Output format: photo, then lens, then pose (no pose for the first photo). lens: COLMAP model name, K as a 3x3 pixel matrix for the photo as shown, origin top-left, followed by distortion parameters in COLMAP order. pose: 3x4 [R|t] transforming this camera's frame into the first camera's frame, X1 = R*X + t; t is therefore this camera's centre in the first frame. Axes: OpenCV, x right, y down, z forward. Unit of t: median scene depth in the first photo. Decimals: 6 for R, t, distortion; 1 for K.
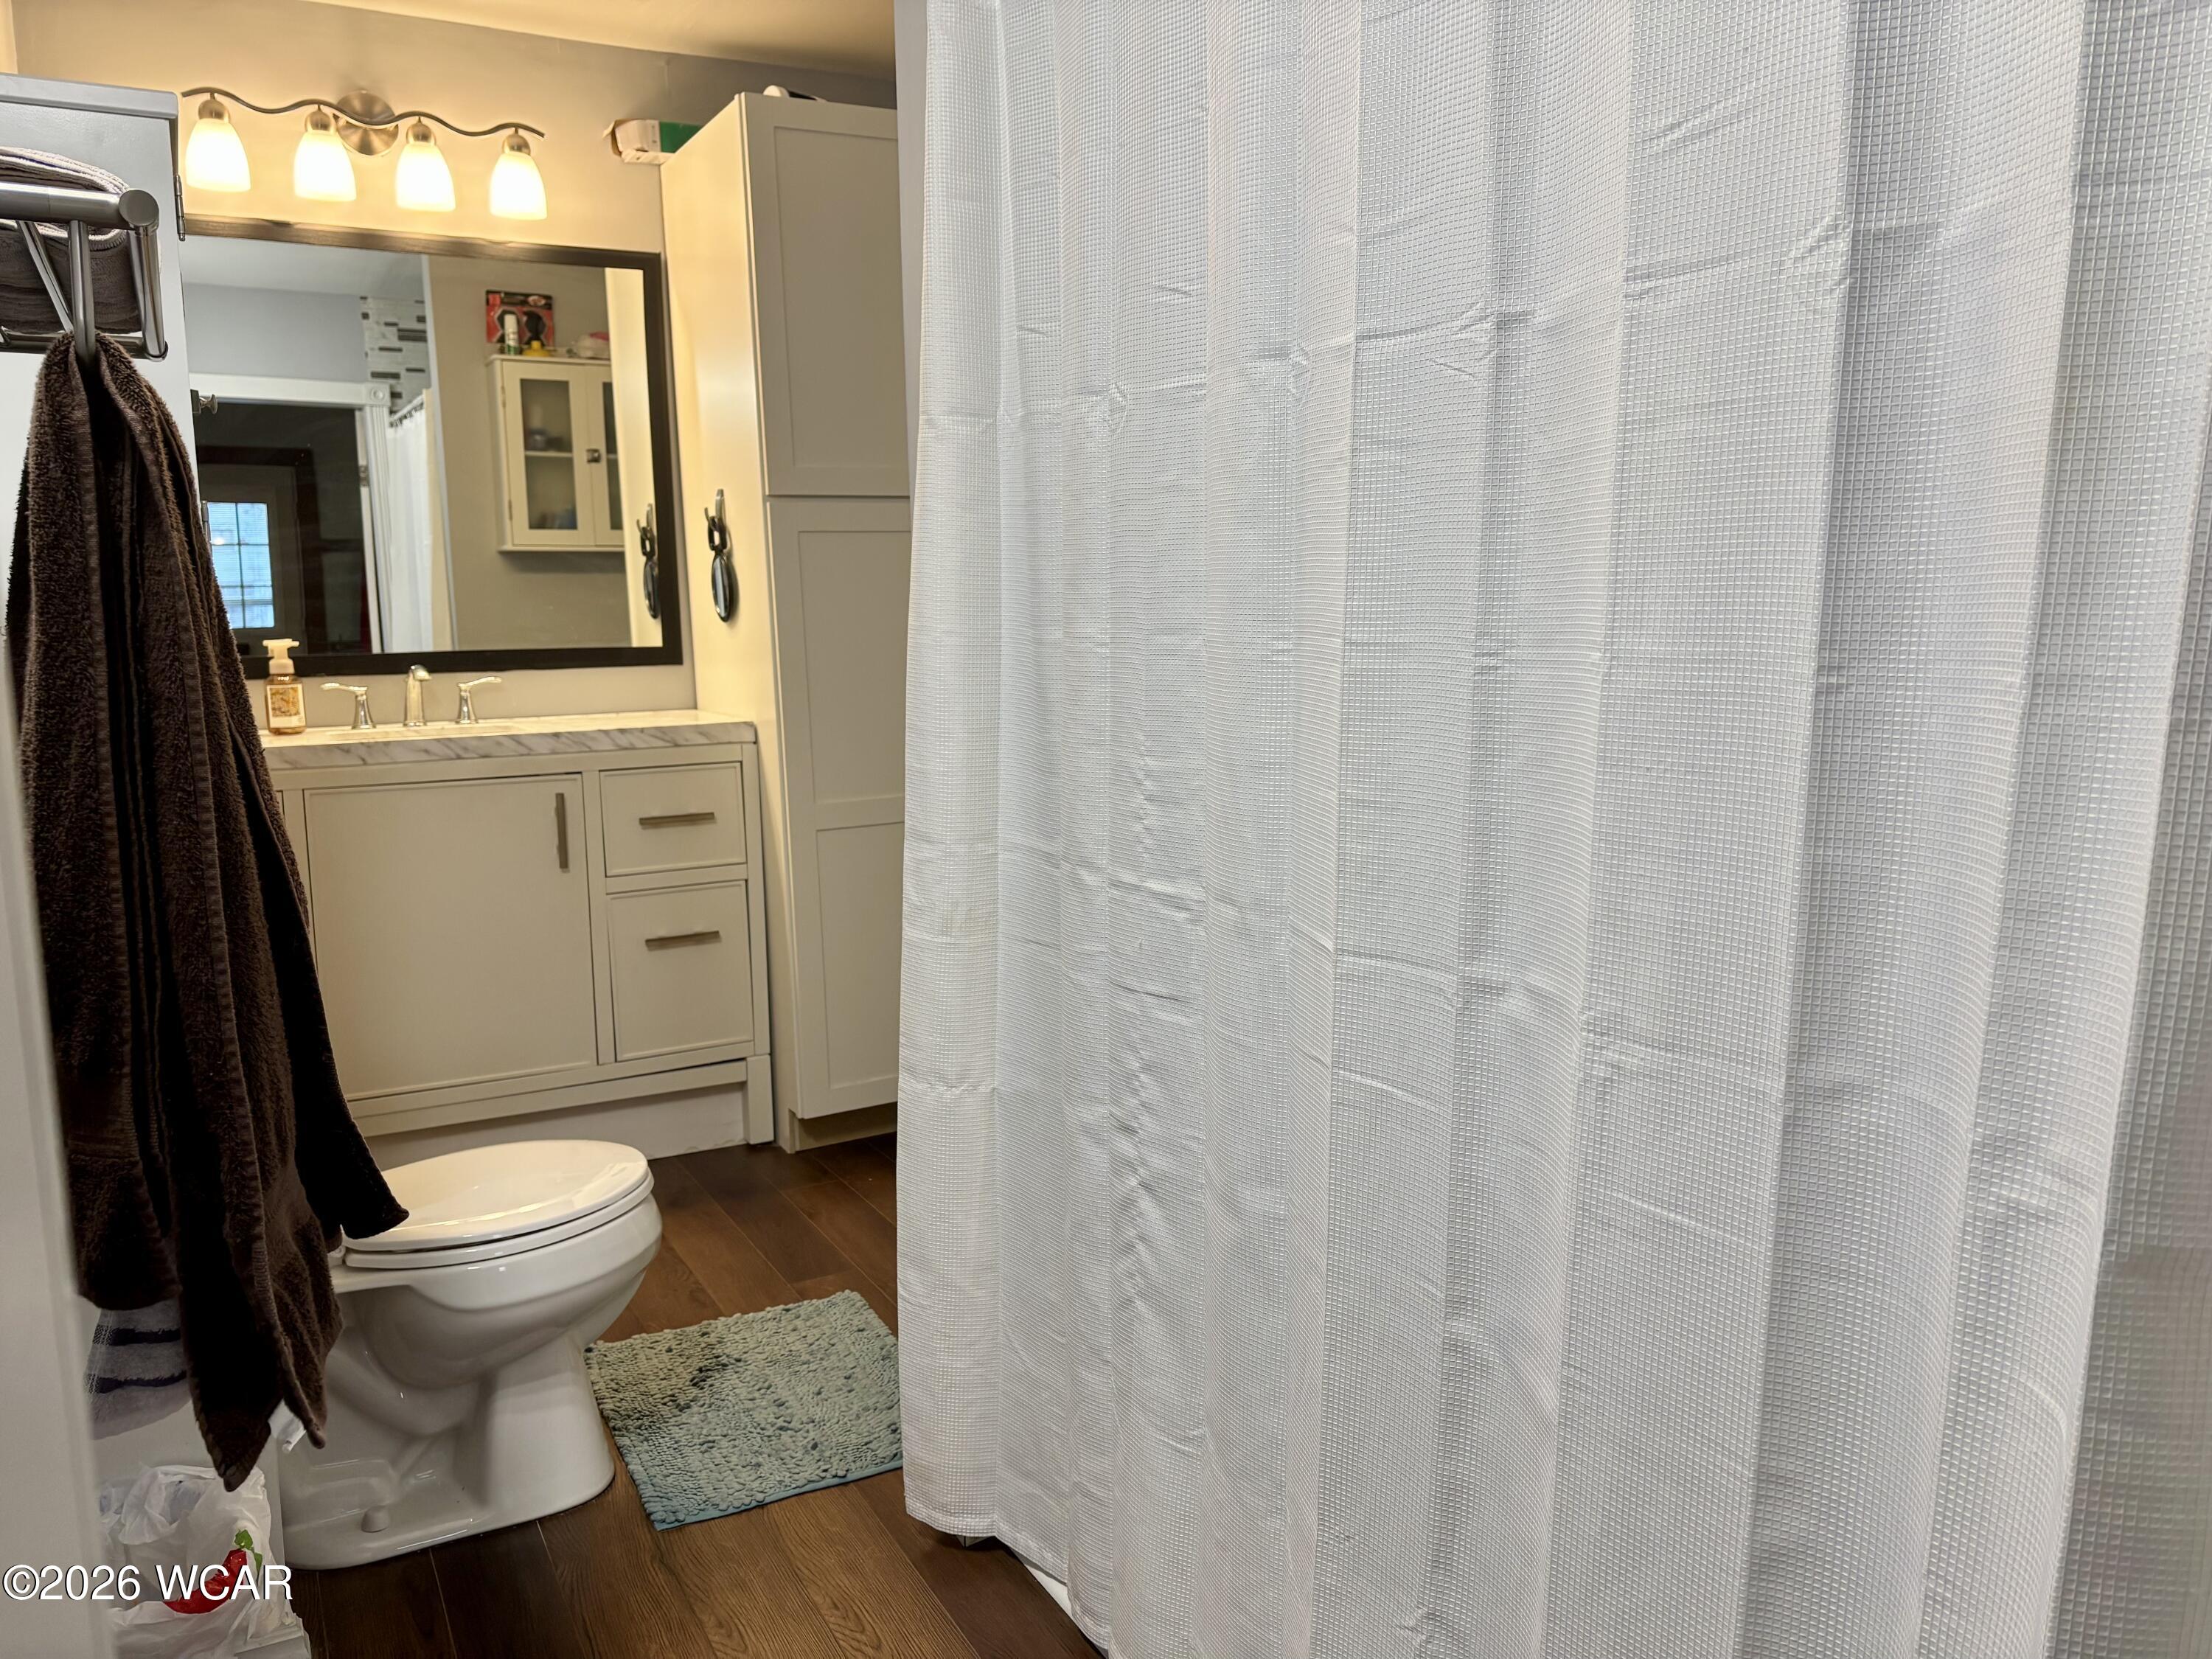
lens RADIAL K [[1662.0, 0, 1107.5], [0, 1662.0, 831.3], [0, 0, 1]] dist [0.046426, -0.051107]
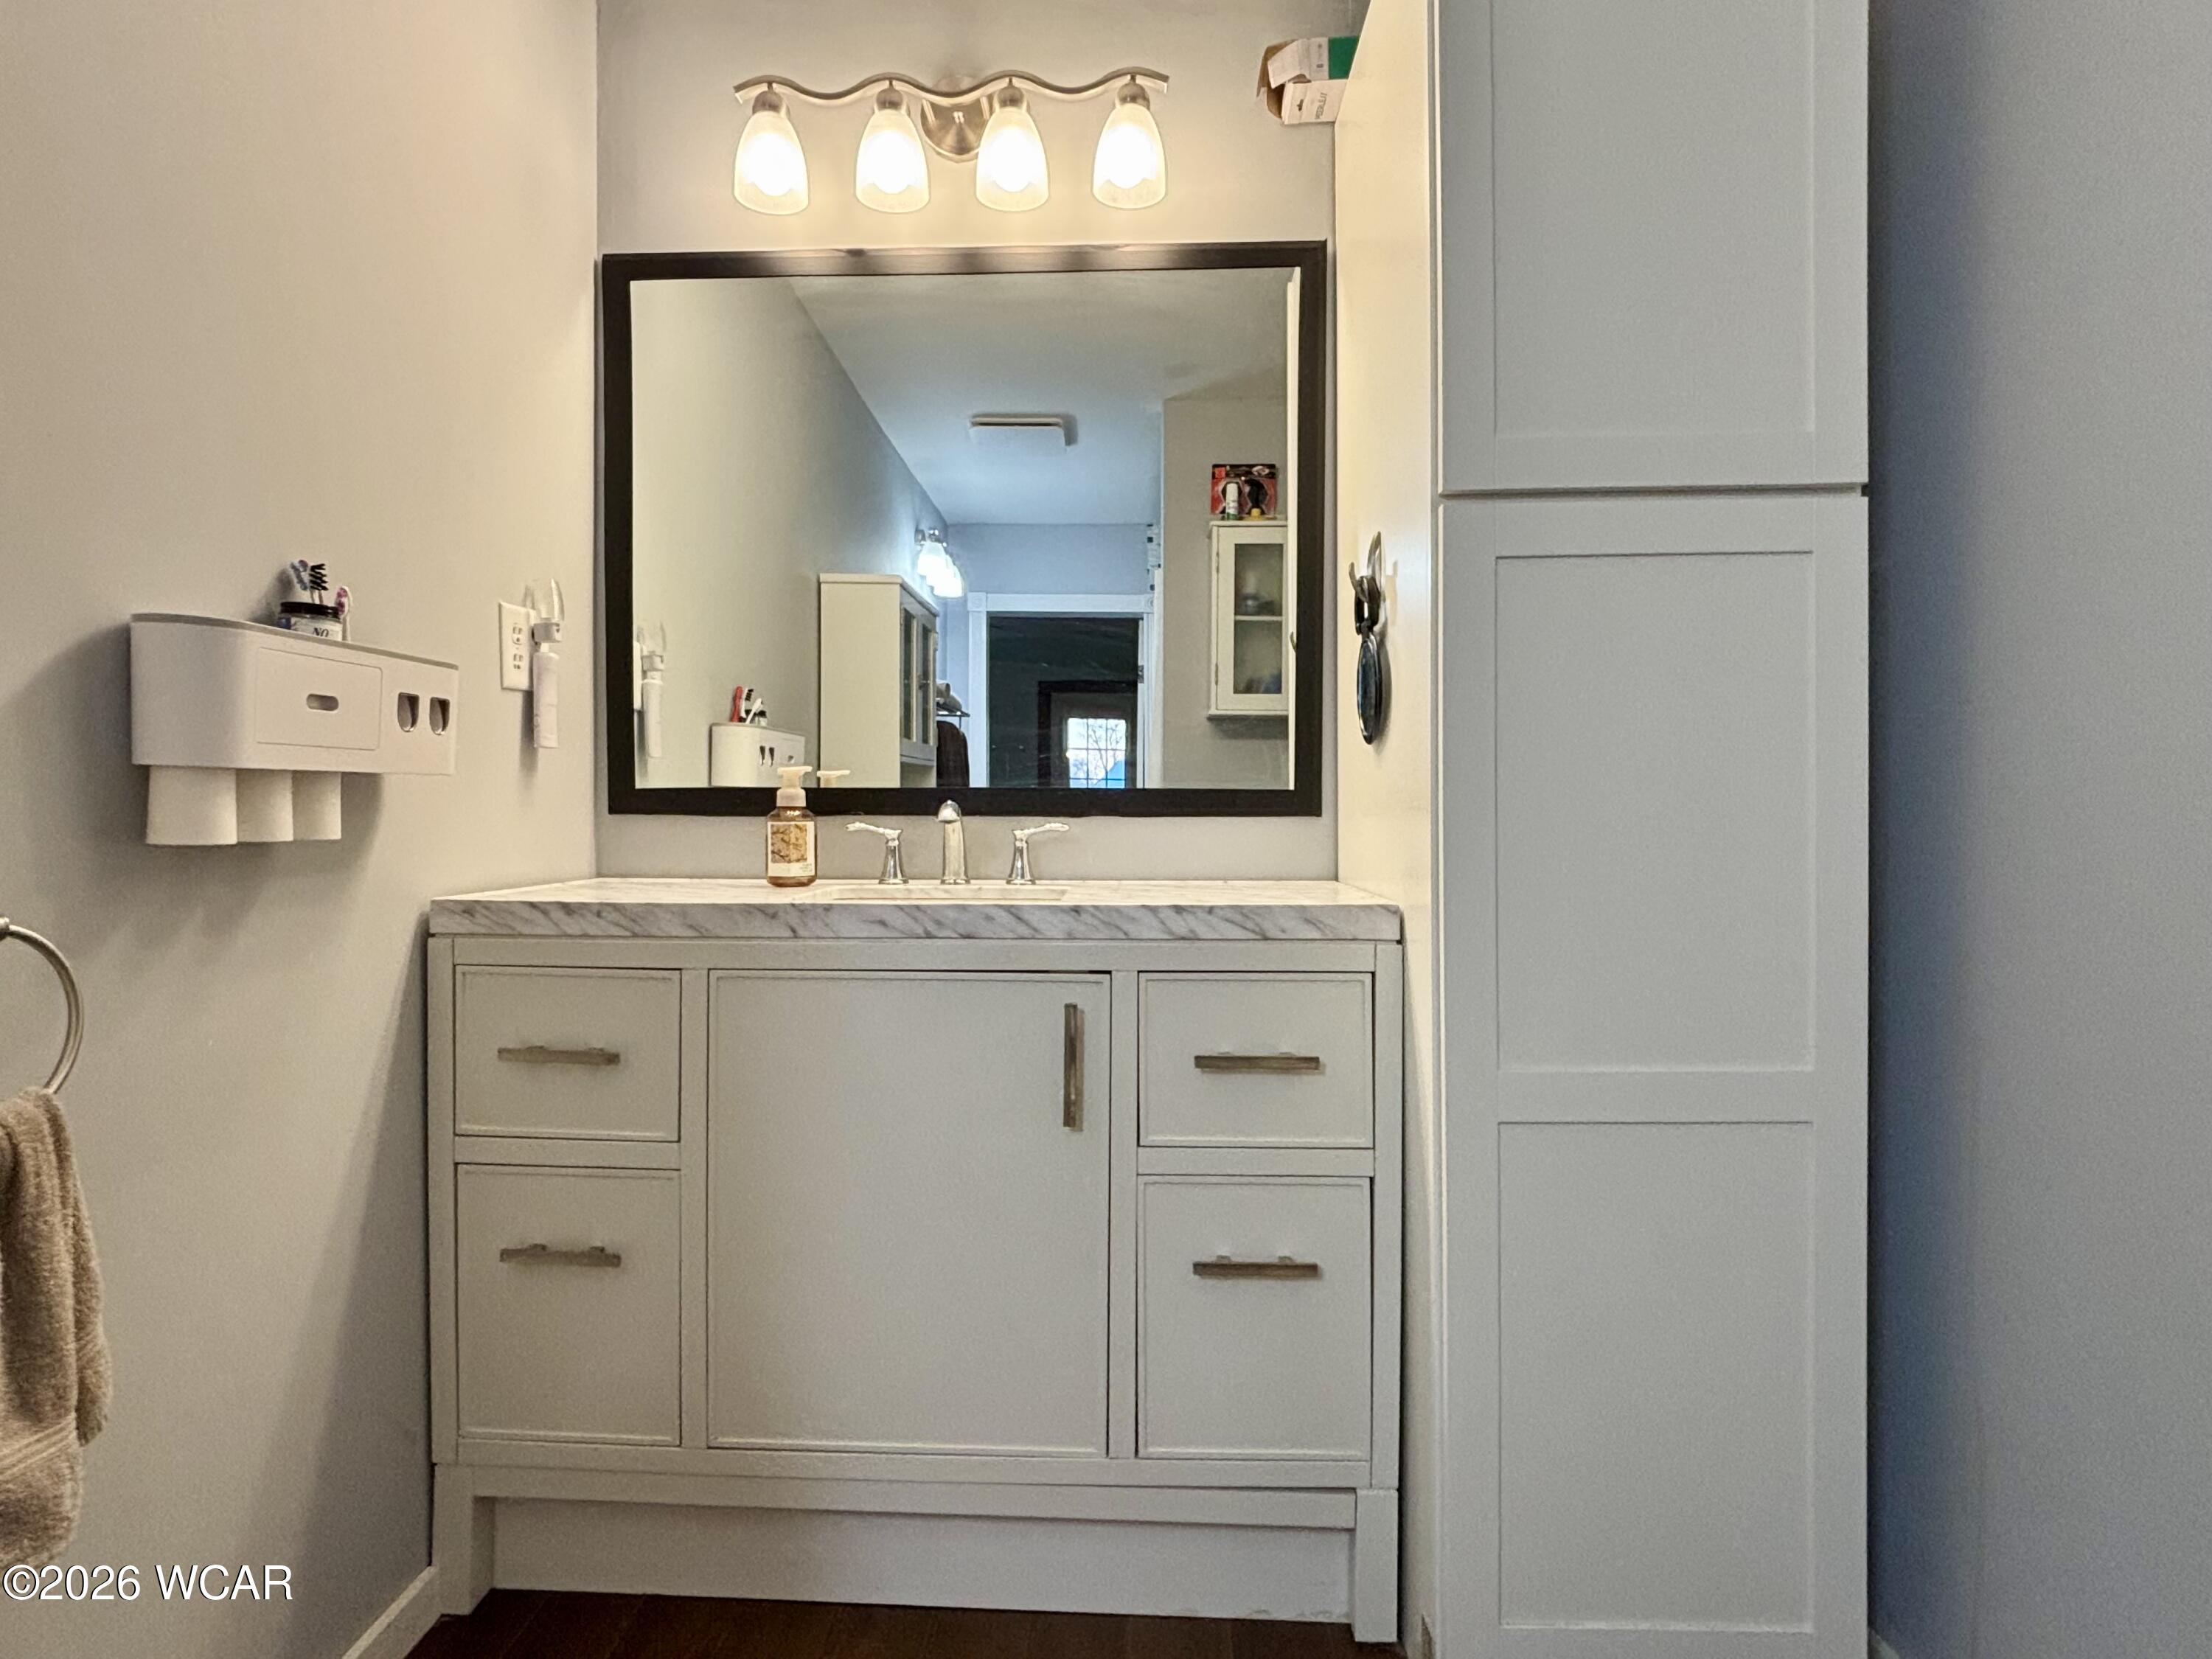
lens RADIAL K [[1177.6, 0, 1106.0], [0, 1177.6, 829.5], [0, 0, 1]] dist [-0.005695, -0.000814]
pose [[0.864081, 0.027973, -0.502574, -0.095200], [-0.088580, 0.991323, -0.097119, -0.042949], [0.495497, 0.128437, 0.859062, 0.589491]]
